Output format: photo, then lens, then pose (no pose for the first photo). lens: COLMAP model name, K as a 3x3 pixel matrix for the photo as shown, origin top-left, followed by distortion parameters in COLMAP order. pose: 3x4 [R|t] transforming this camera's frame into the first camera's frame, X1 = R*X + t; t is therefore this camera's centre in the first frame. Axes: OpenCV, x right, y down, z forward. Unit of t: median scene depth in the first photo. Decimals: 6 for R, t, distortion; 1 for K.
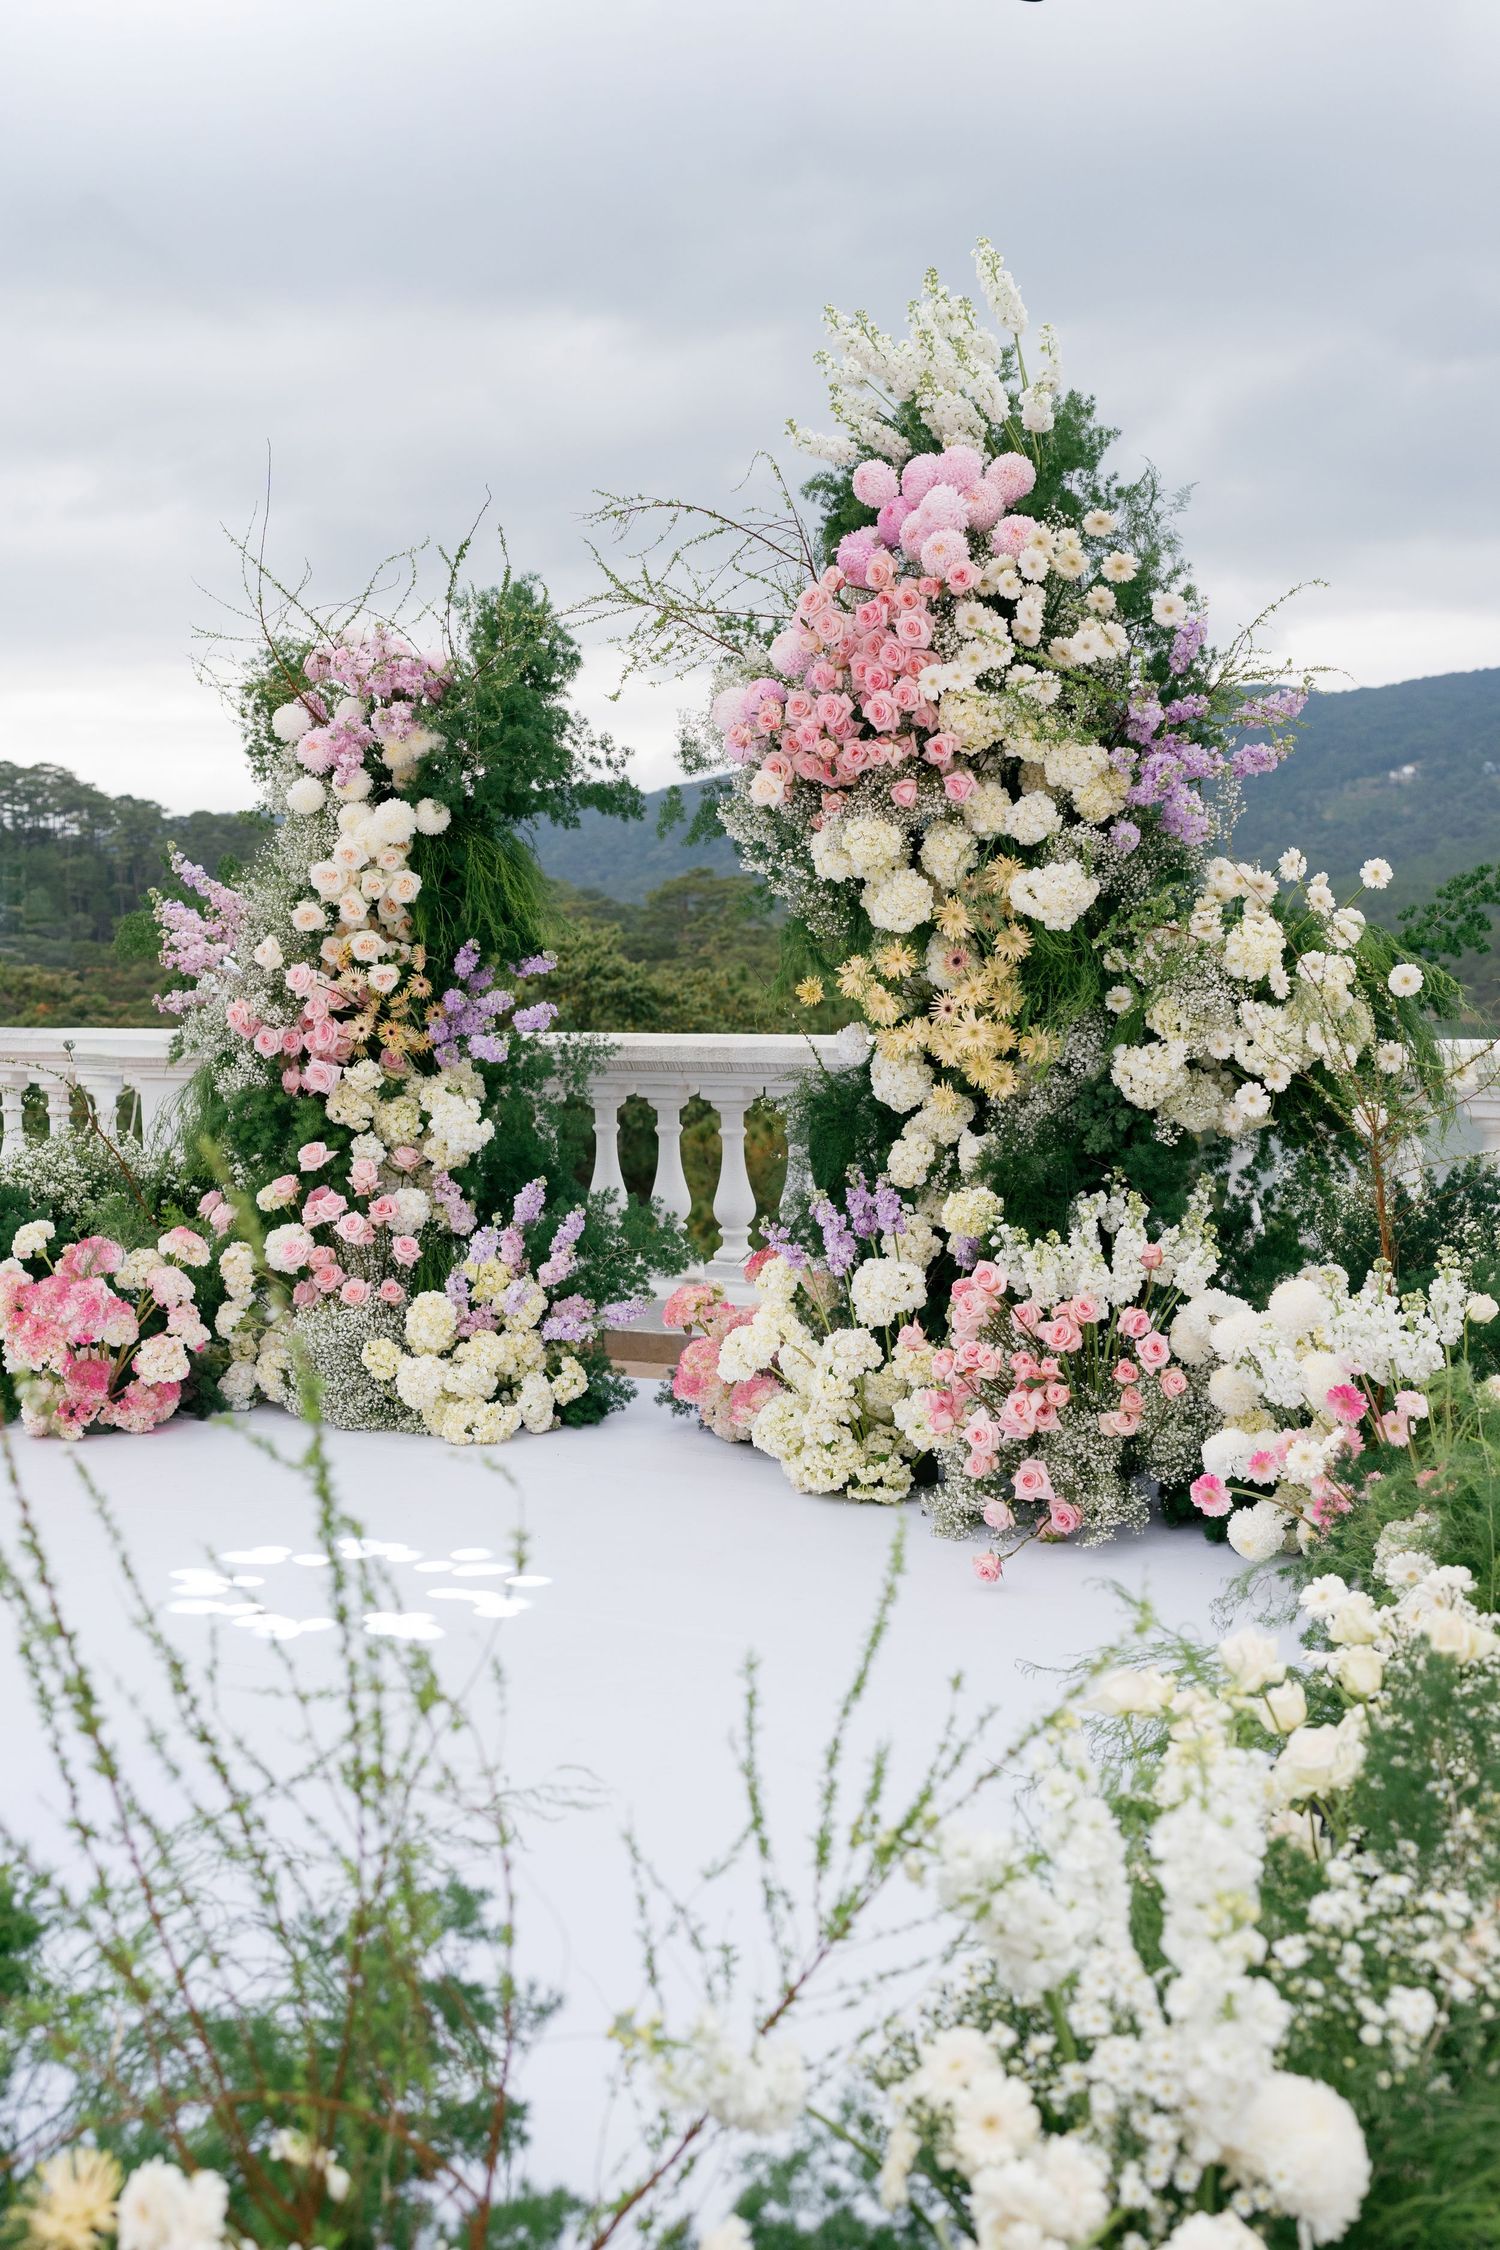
lens RADIAL K [[2198.2, 0, 749.4], [0, 2198.2, 1181.8], [0, 0, 1]] dist [0.003577, 0.000000]
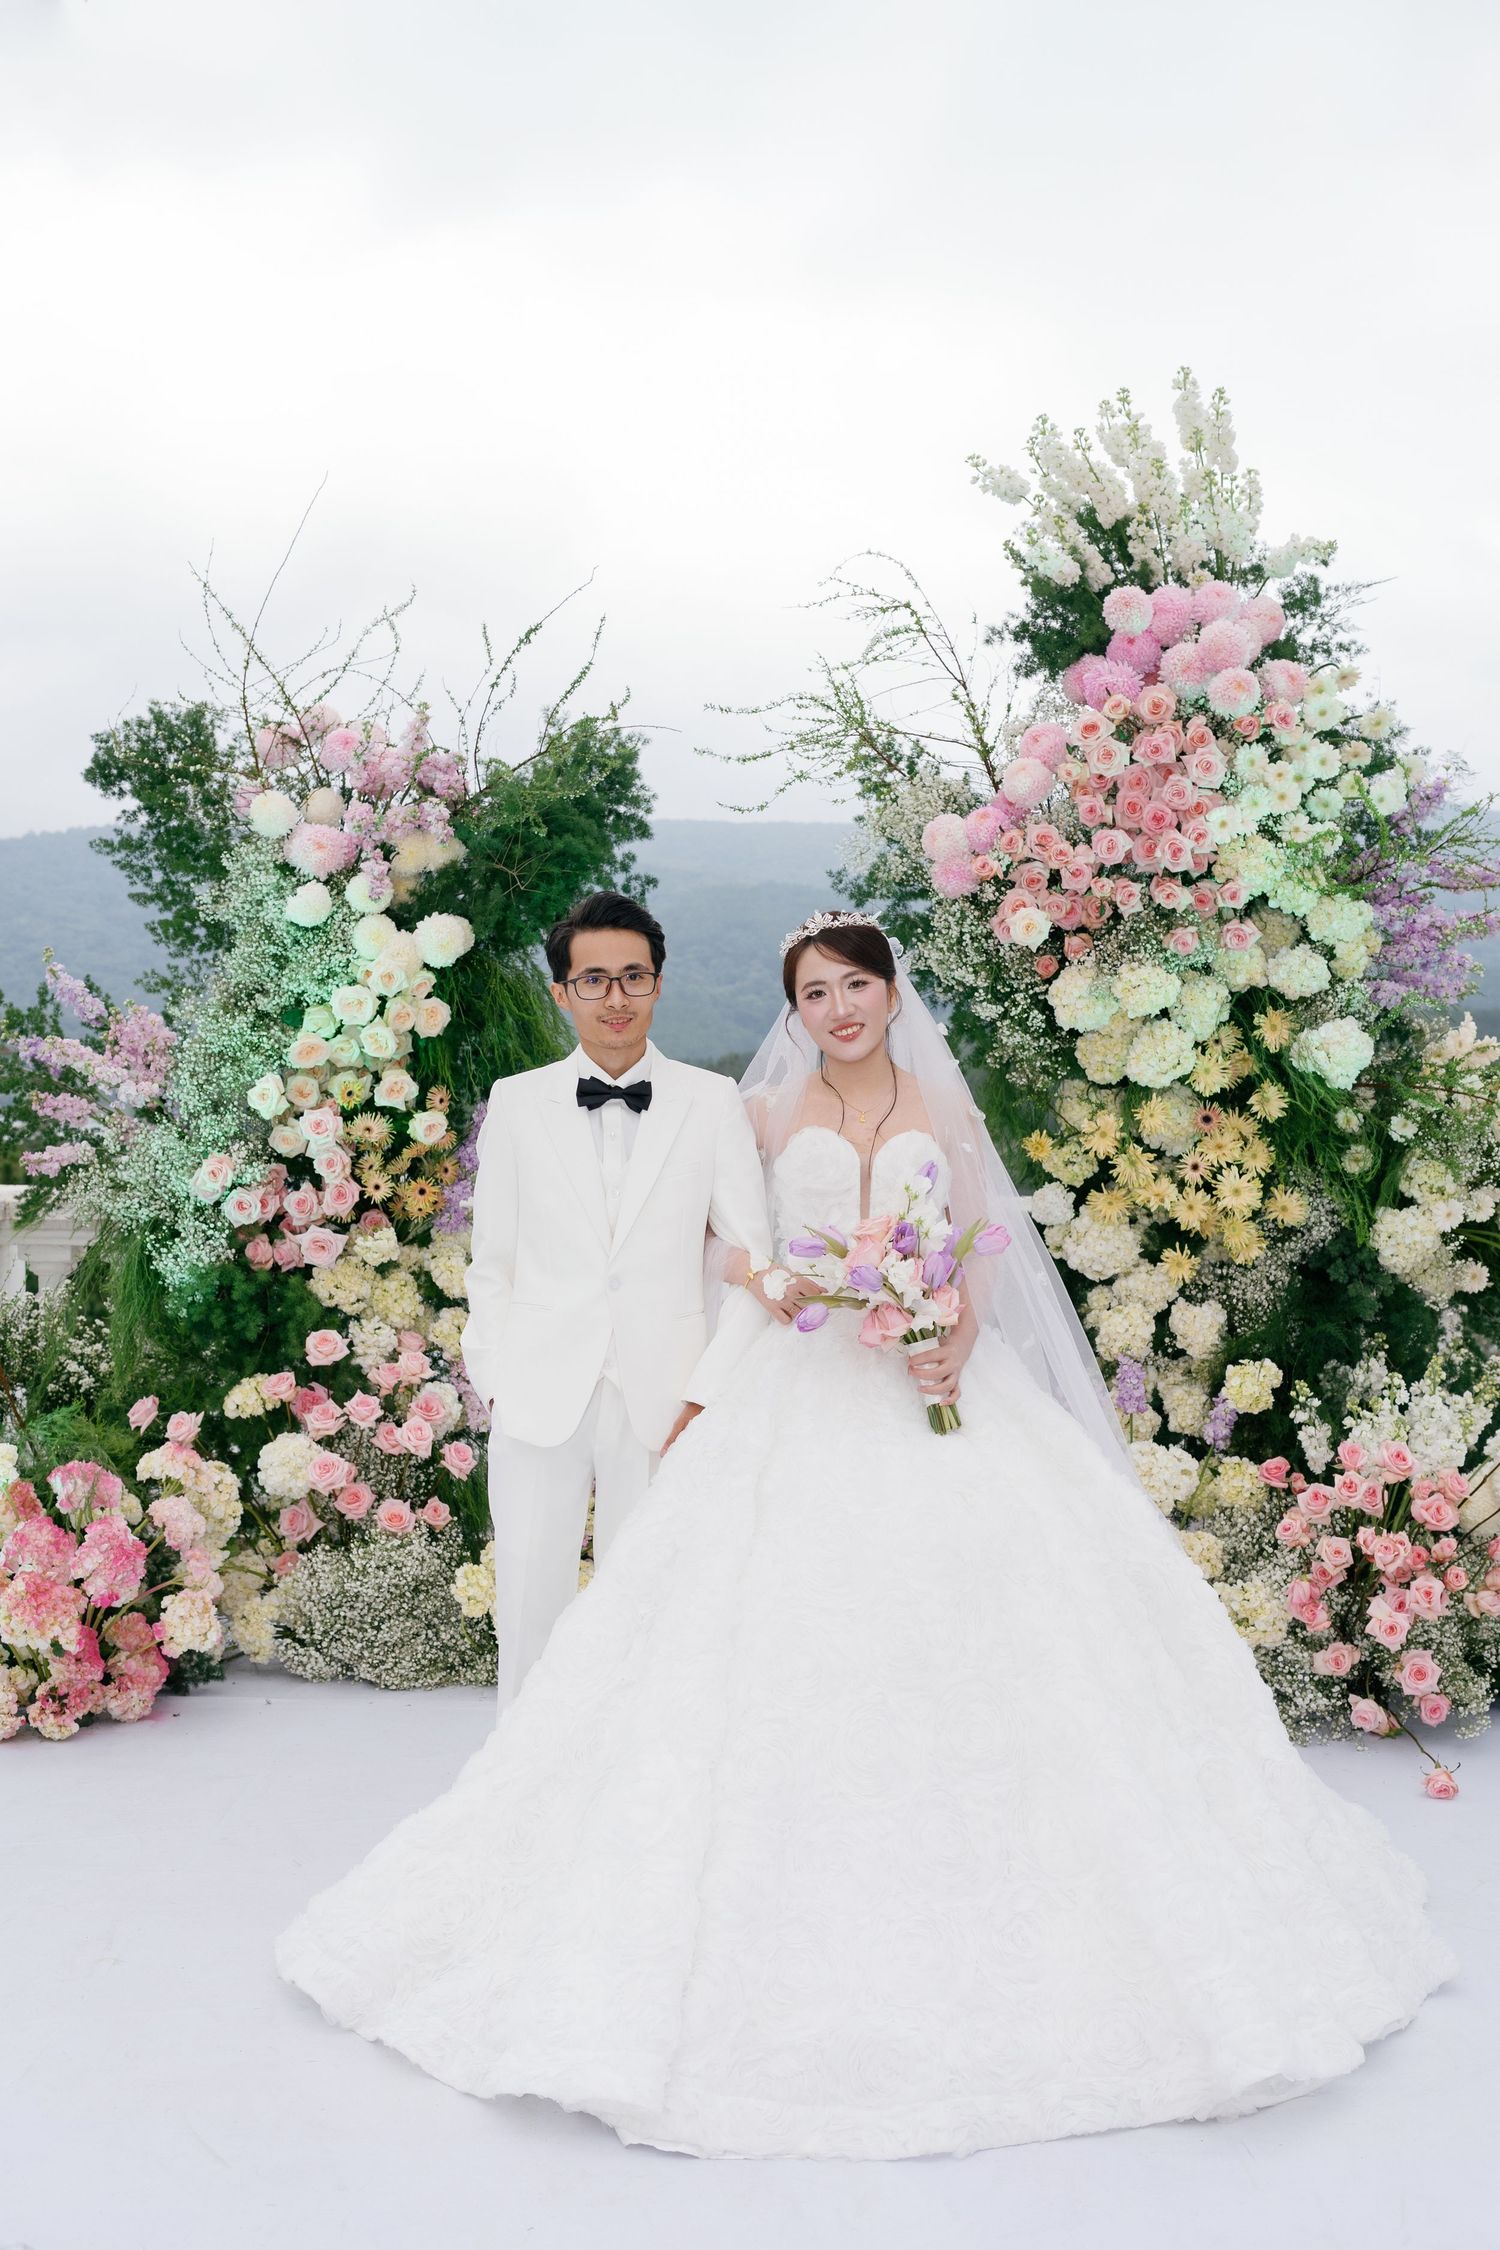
lens RADIAL K [[2198.2, 0, 750.8], [0, 2198.2, 1149.4], [0, 0, 1]] dist [0.003577, 0.000000]
pose [[0.897404, 0.007872, 0.441139, -0.489491], [0.028150, 0.996782, -0.075053, -0.022340], [-0.440311, 0.079771, 0.894295, 0.245217]]
